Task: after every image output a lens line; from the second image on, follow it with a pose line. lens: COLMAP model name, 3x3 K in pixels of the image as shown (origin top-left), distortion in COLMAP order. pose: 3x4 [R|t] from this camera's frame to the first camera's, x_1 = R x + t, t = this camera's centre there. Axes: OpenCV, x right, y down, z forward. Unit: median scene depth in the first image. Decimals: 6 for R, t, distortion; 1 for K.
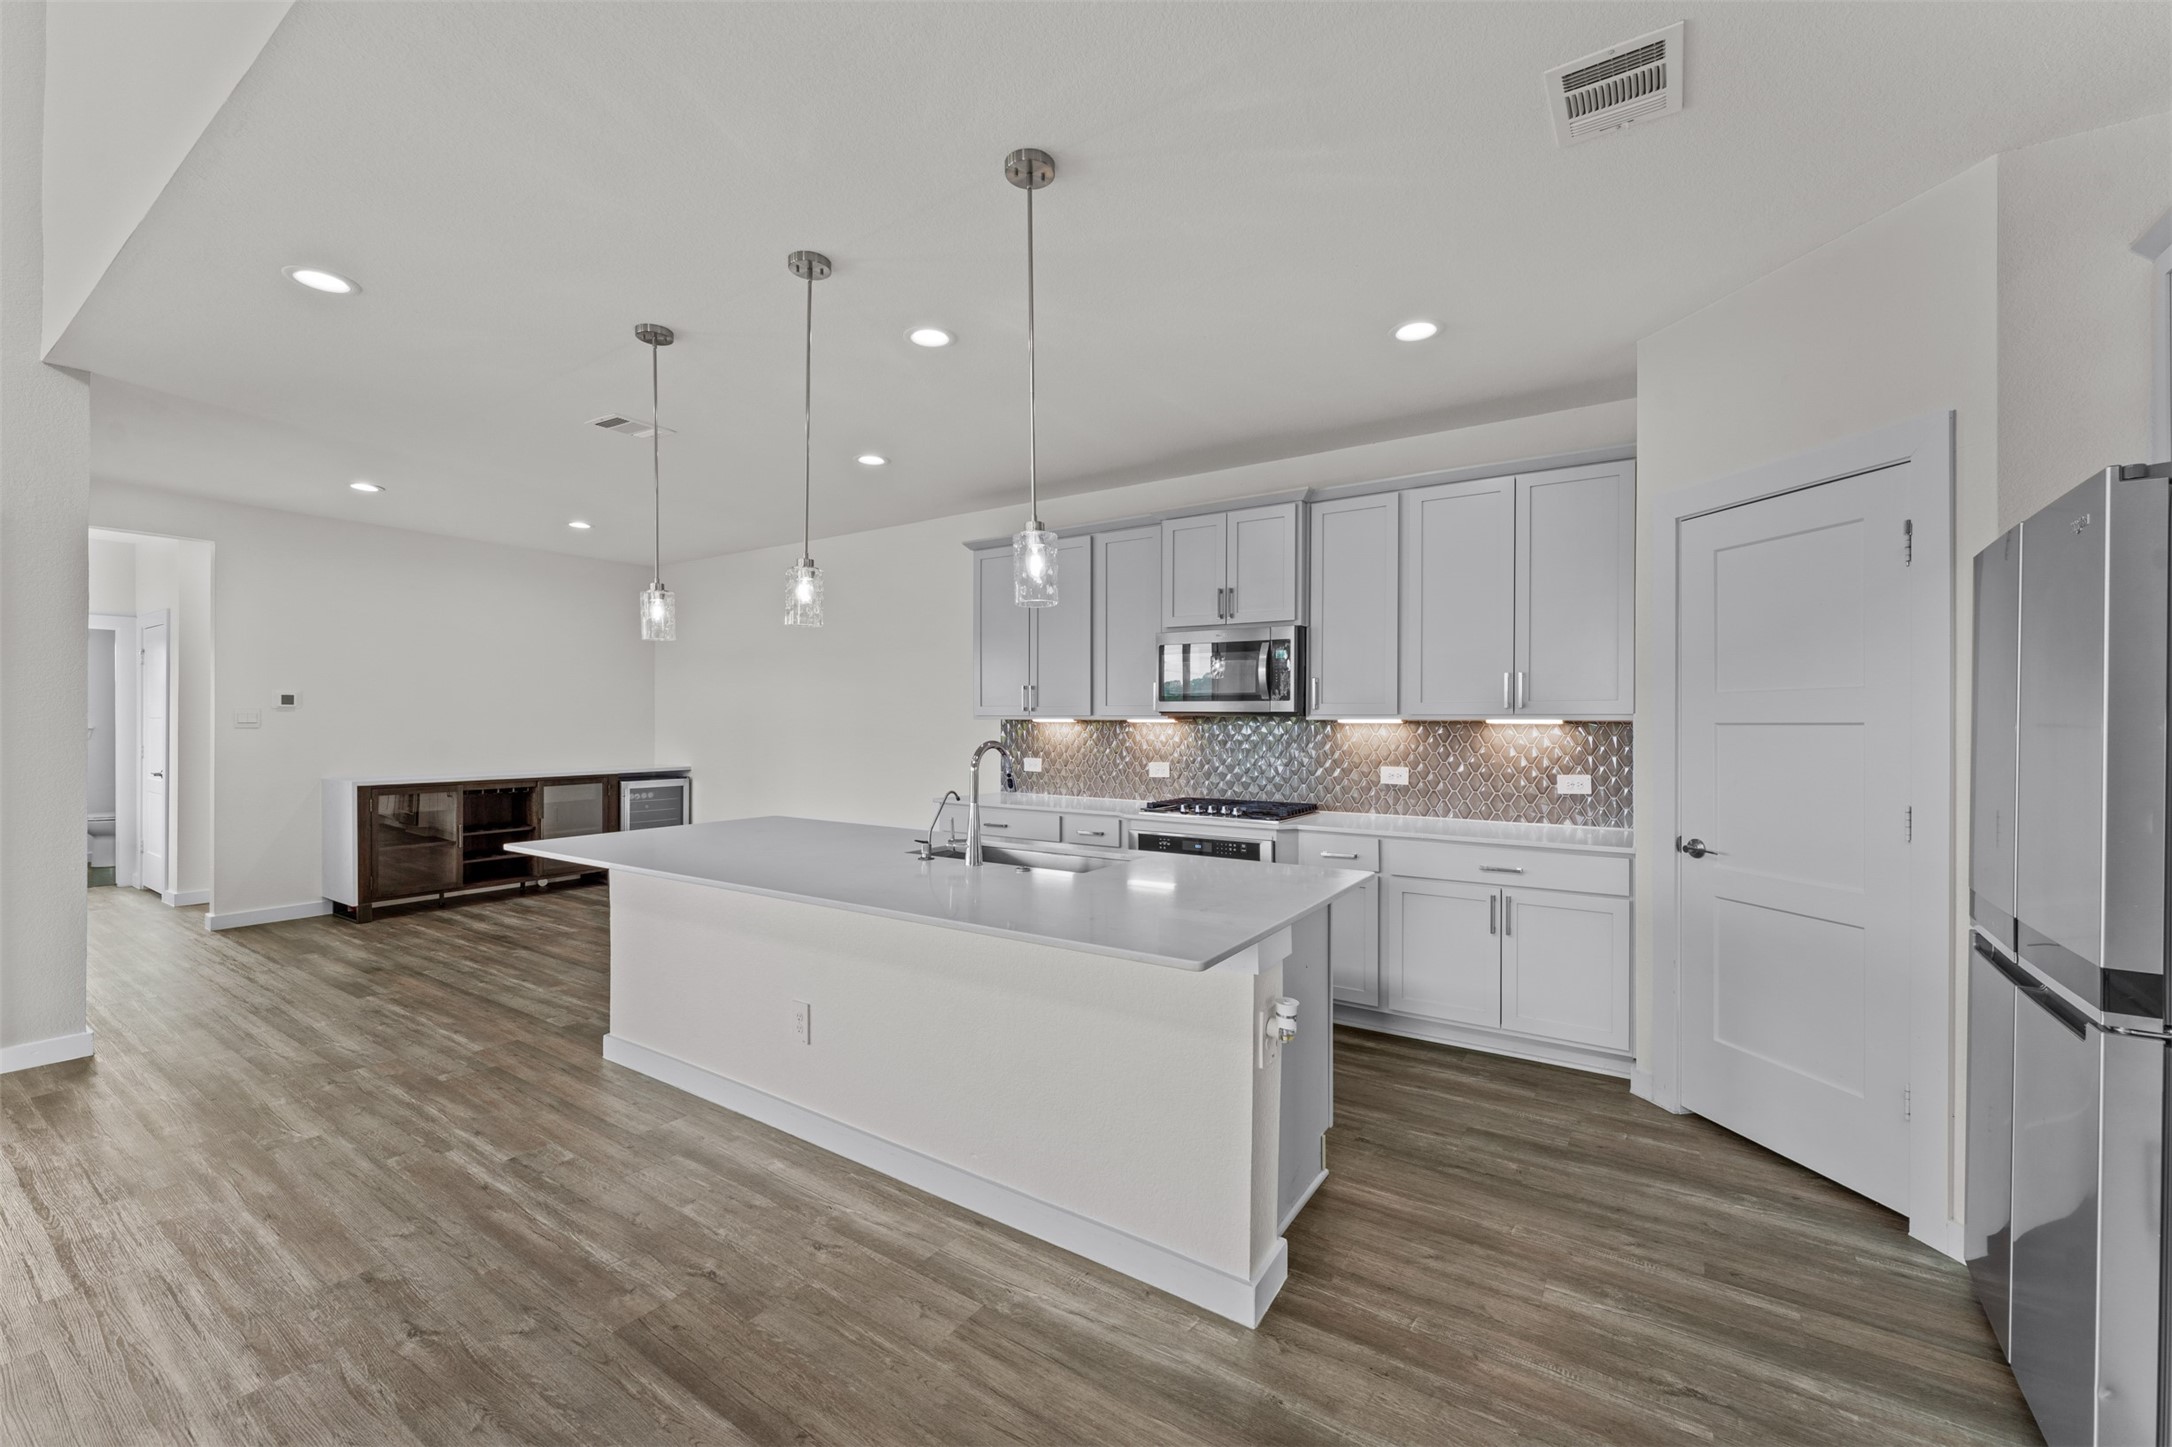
lens RADIAL K [[880.9, 0, 1087.2], [0, 880.9, 723.7], [0, 0, 1]] dist [-0.002887, -0.000986]
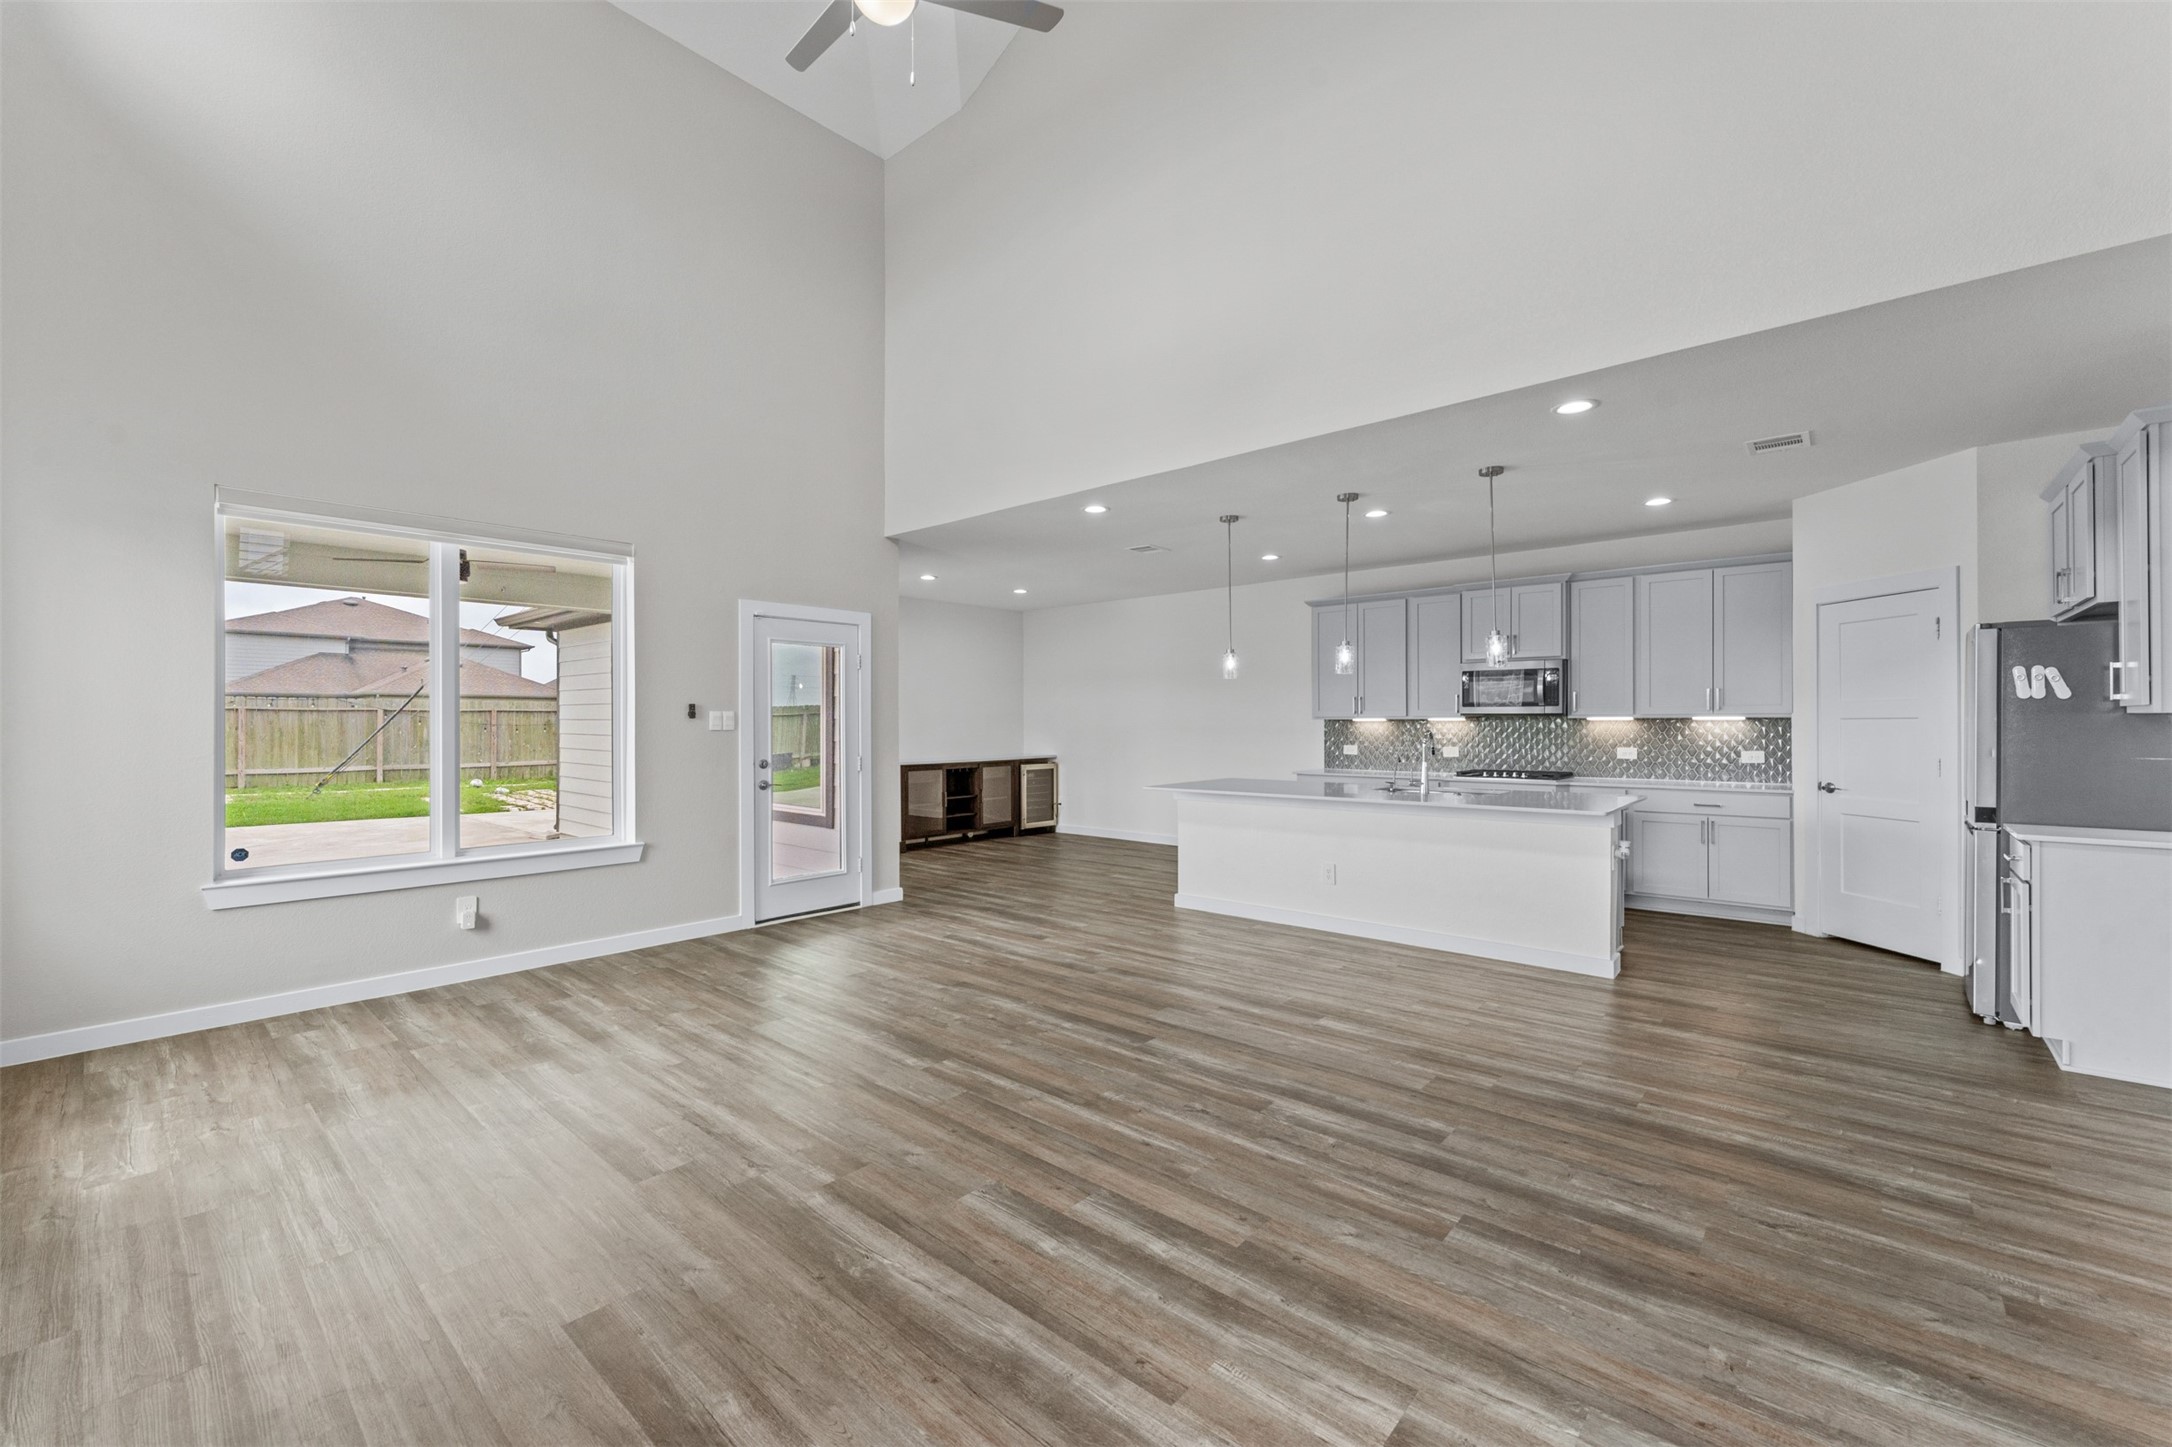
lens RADIAL K [[880.9, 0, 1085.3], [0, 880.9, 725.9], [0, 0, 1]] dist [-0.002887, -0.000986]
pose [[0.991818, -0.006956, -0.127472, -0.415052], [0.007229, 0.999972, 0.001682, 0.000756], [0.127457, -0.002589, 0.991841, -0.689145]]
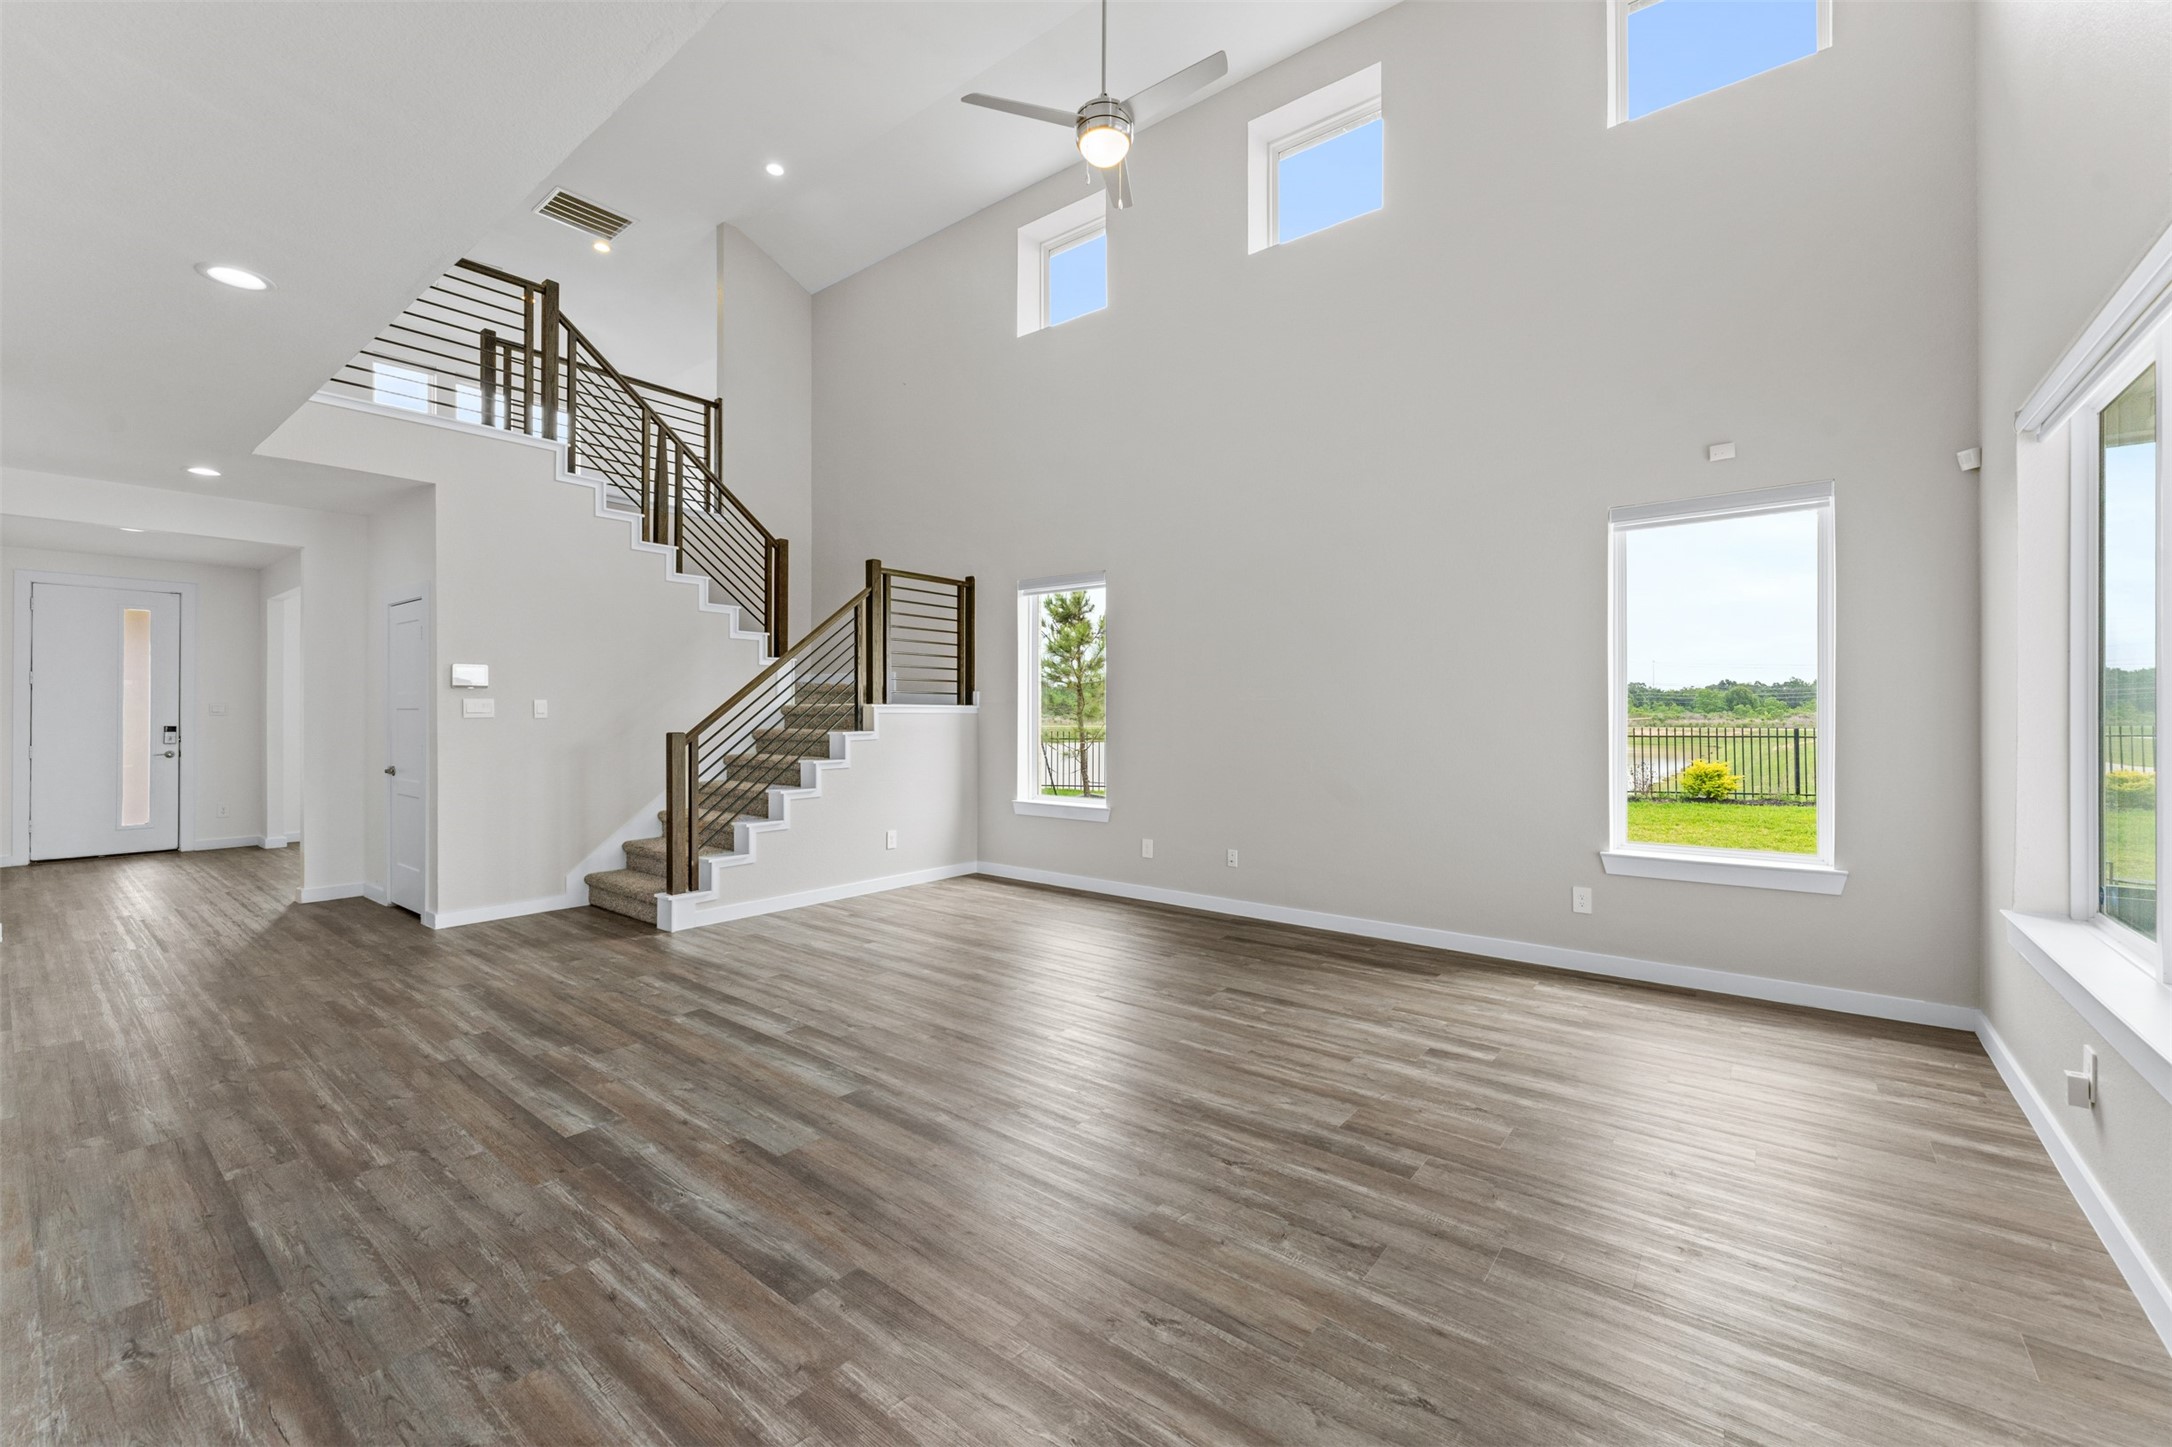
lens RADIAL K [[880.9, 0, 1088.4], [0, 880.9, 714.7], [0, 0, 1]] dist [-0.002887, -0.000986]
pose [[-0.997243, -0.006810, 0.073887, -0.715476], [-0.006551, 0.999972, 0.003743, -0.003038], [-0.073910, 0.003248, -0.997260, 0.897148]]
